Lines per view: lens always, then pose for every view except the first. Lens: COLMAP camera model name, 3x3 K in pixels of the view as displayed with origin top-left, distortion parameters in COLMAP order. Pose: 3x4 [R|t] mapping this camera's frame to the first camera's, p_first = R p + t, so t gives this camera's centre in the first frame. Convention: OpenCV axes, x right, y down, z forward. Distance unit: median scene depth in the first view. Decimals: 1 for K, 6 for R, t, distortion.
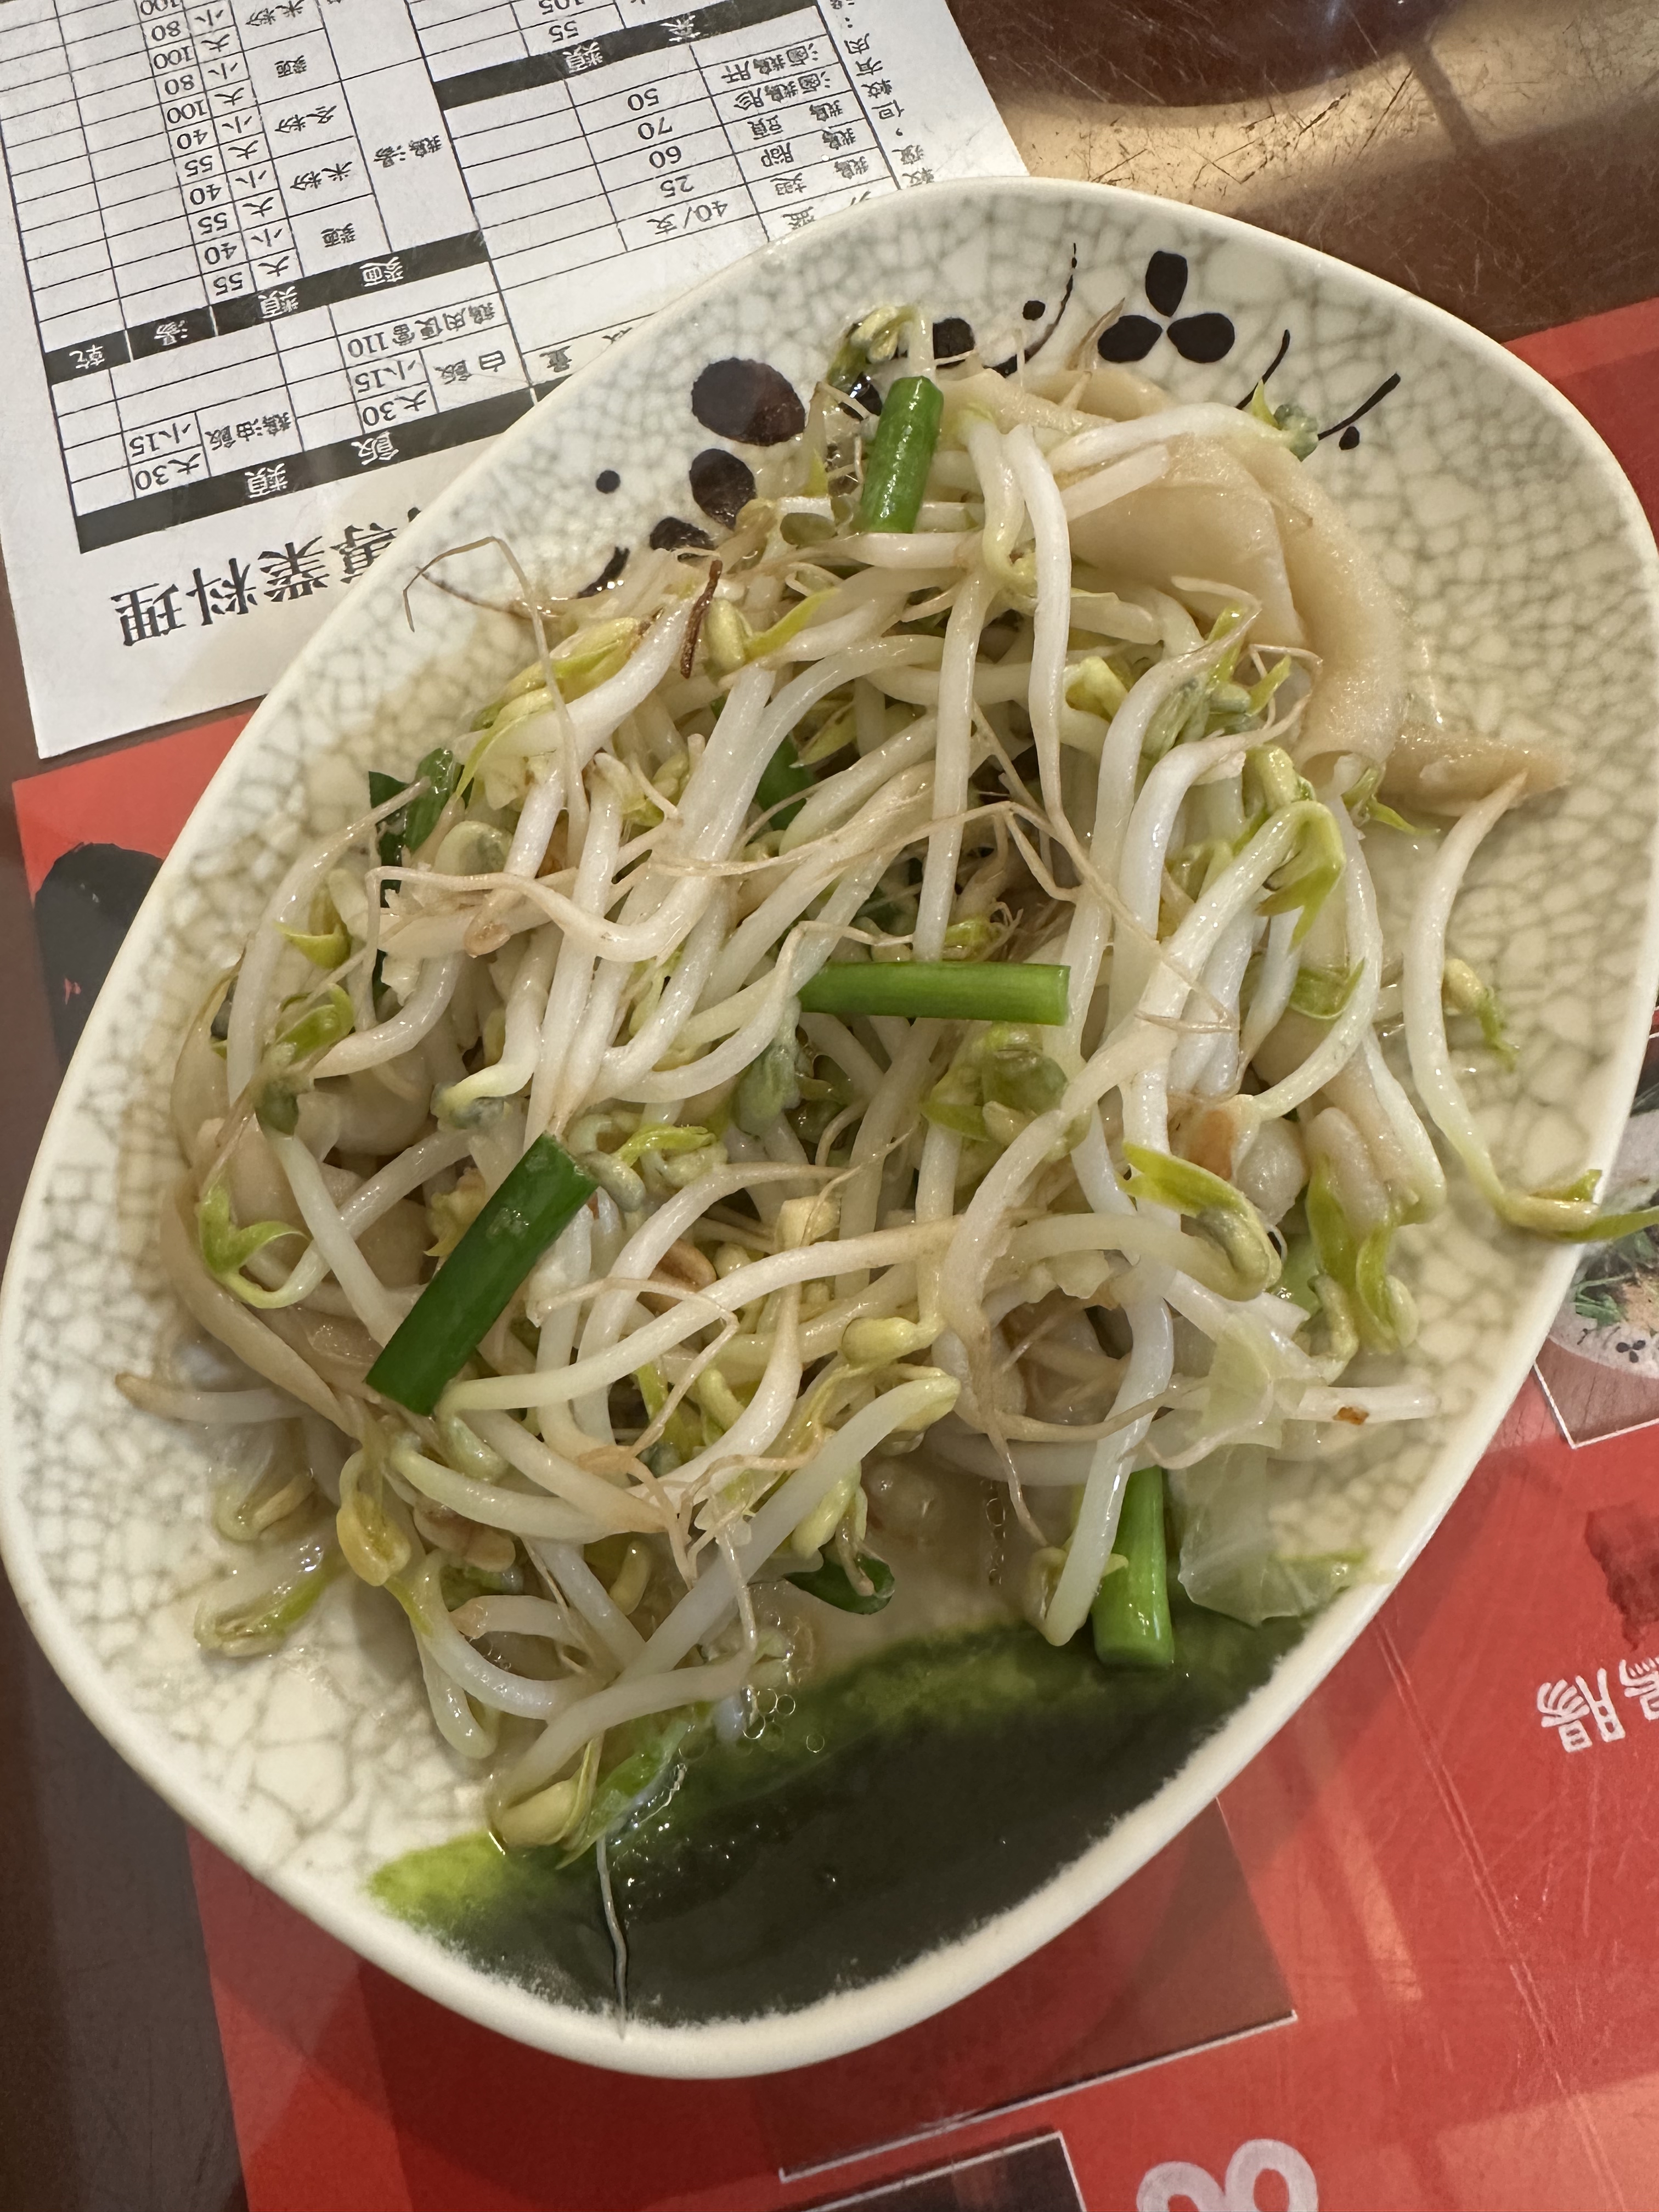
lens RADIAL K [[1567.1, 0, 818.7], [0, 1567.1, 1112.1], [0, 0, 1]] dist [0.013058, -0.001616]
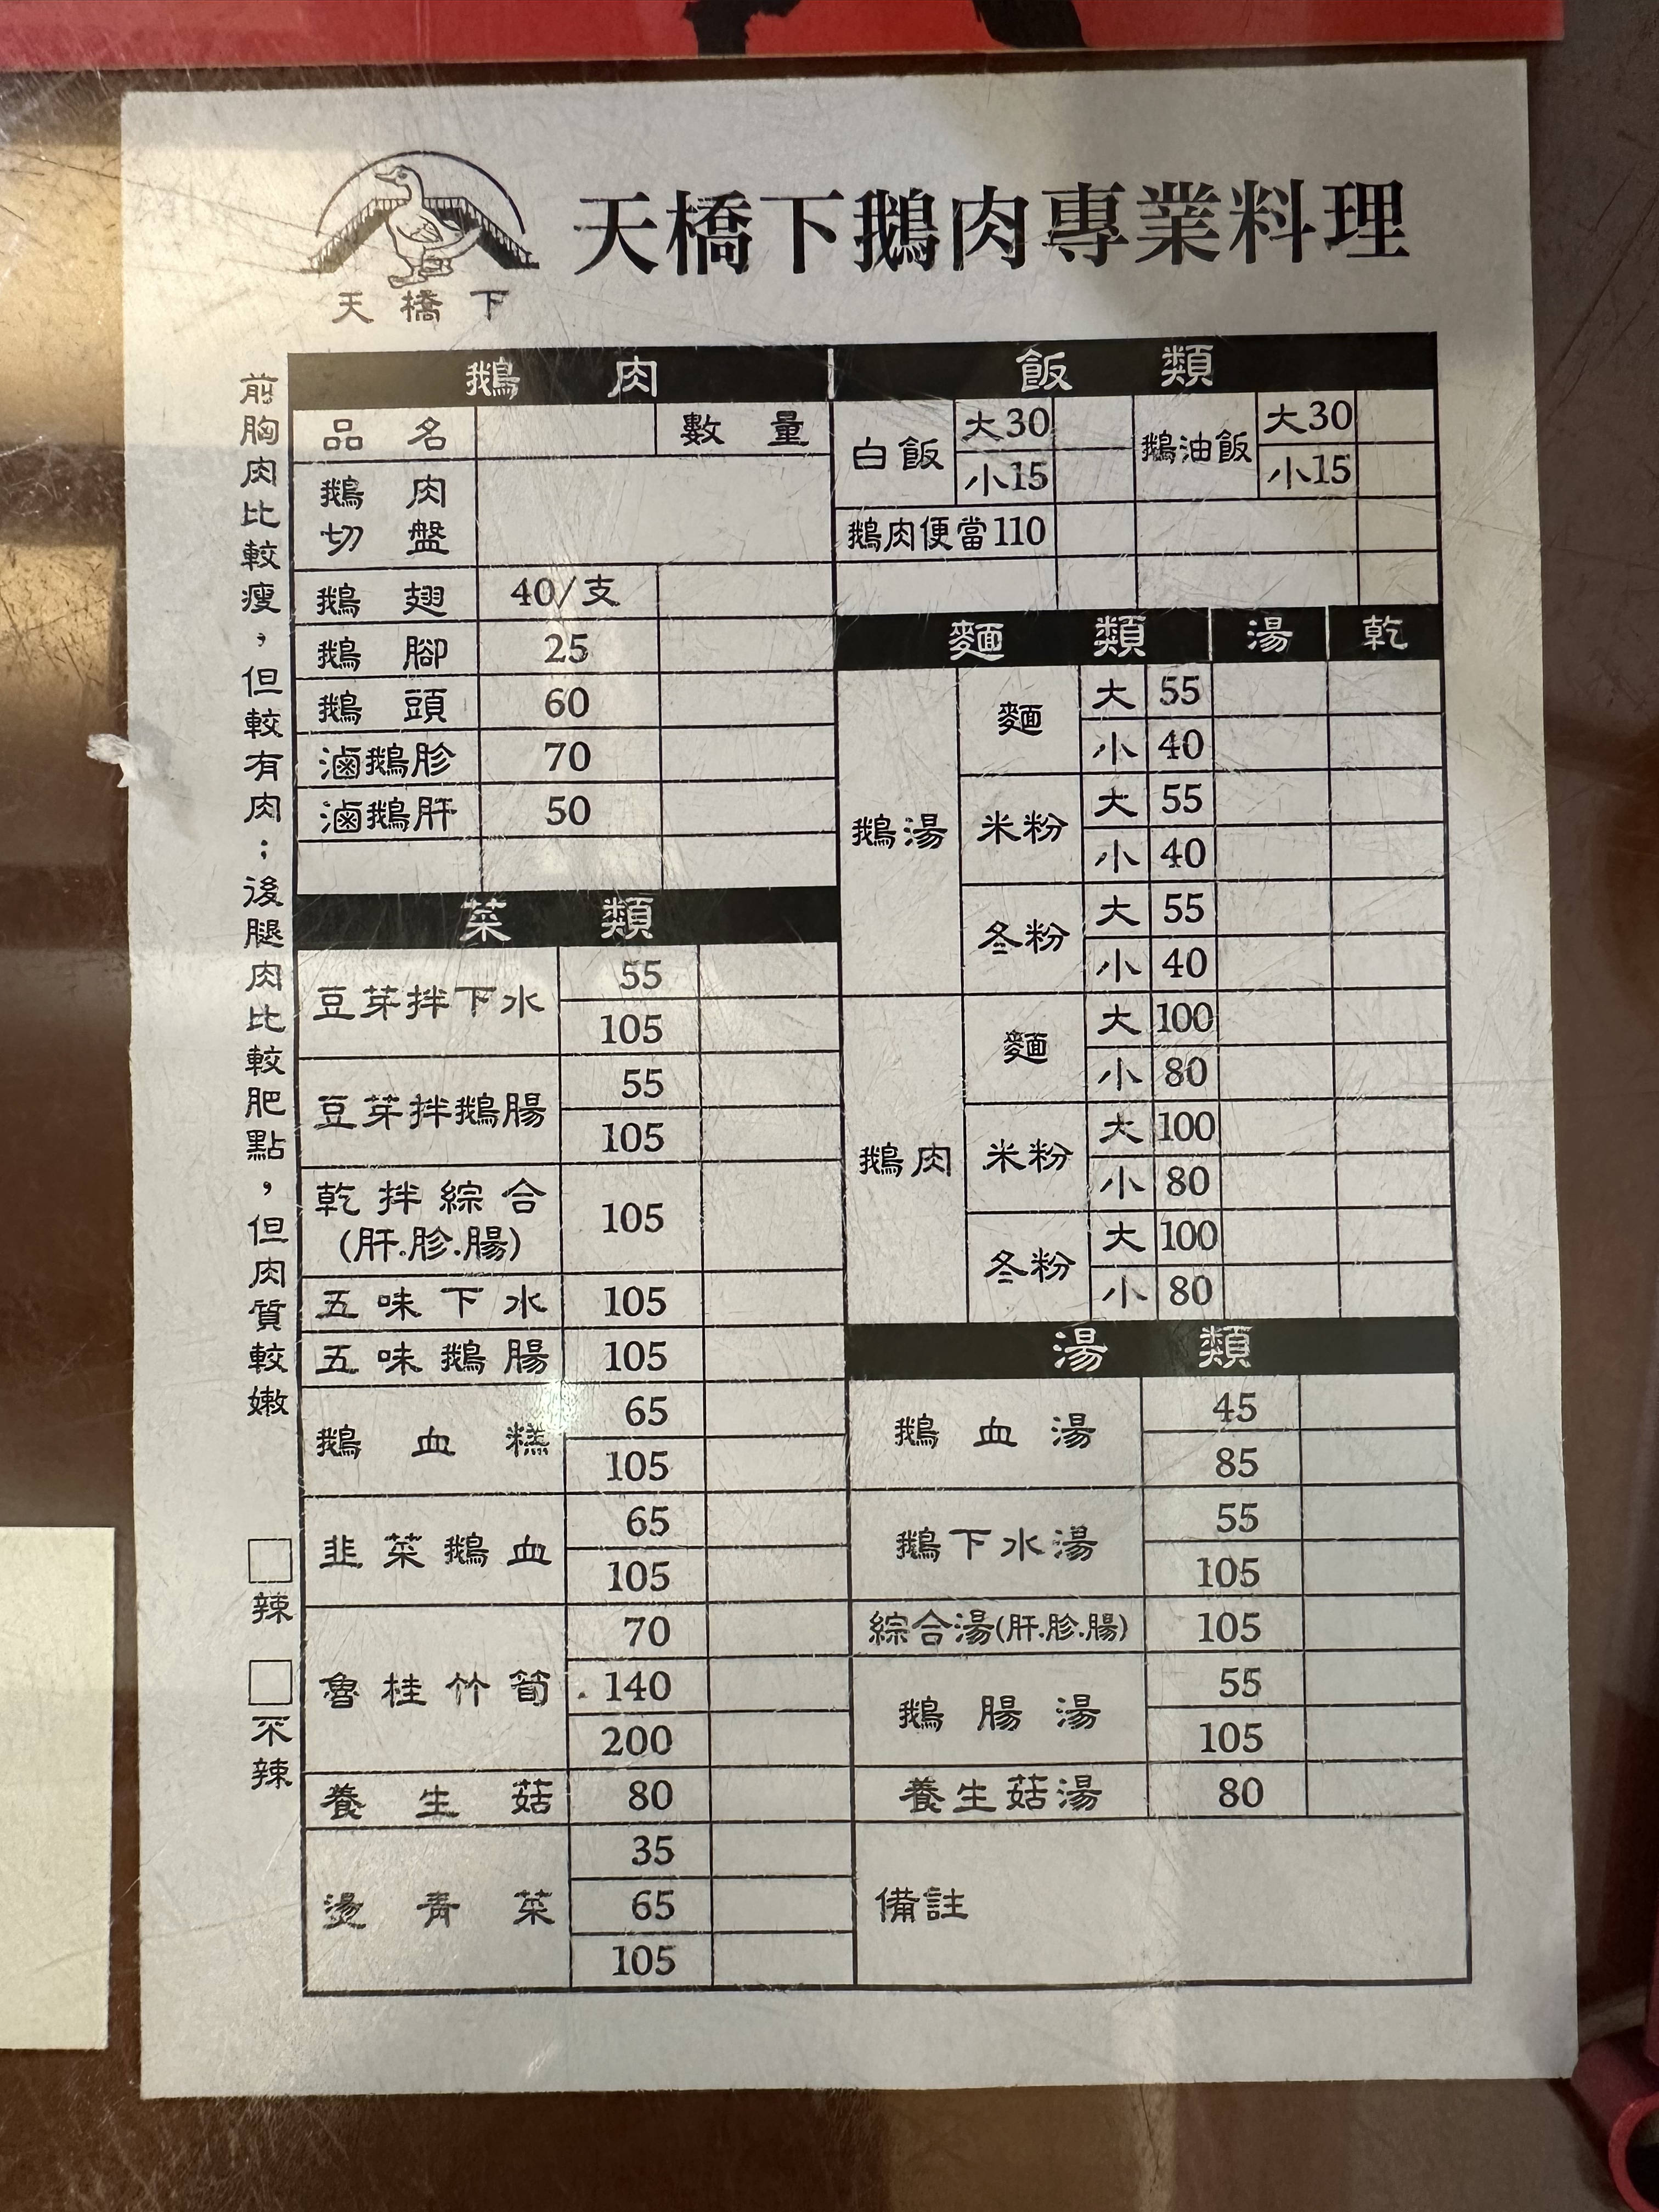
lens RADIAL K [[1567.1, 0, 826.8], [0, 1567.1, 1105.6], [0, 0, 1]] dist [0.013058, -0.001616]
pose [[-0.954416, -0.284870, 0.089101, -0.343797], [0.297972, -0.891947, 0.340063, -1.020540], [-0.017401, 0.351111, 0.936172, 0.385463]]
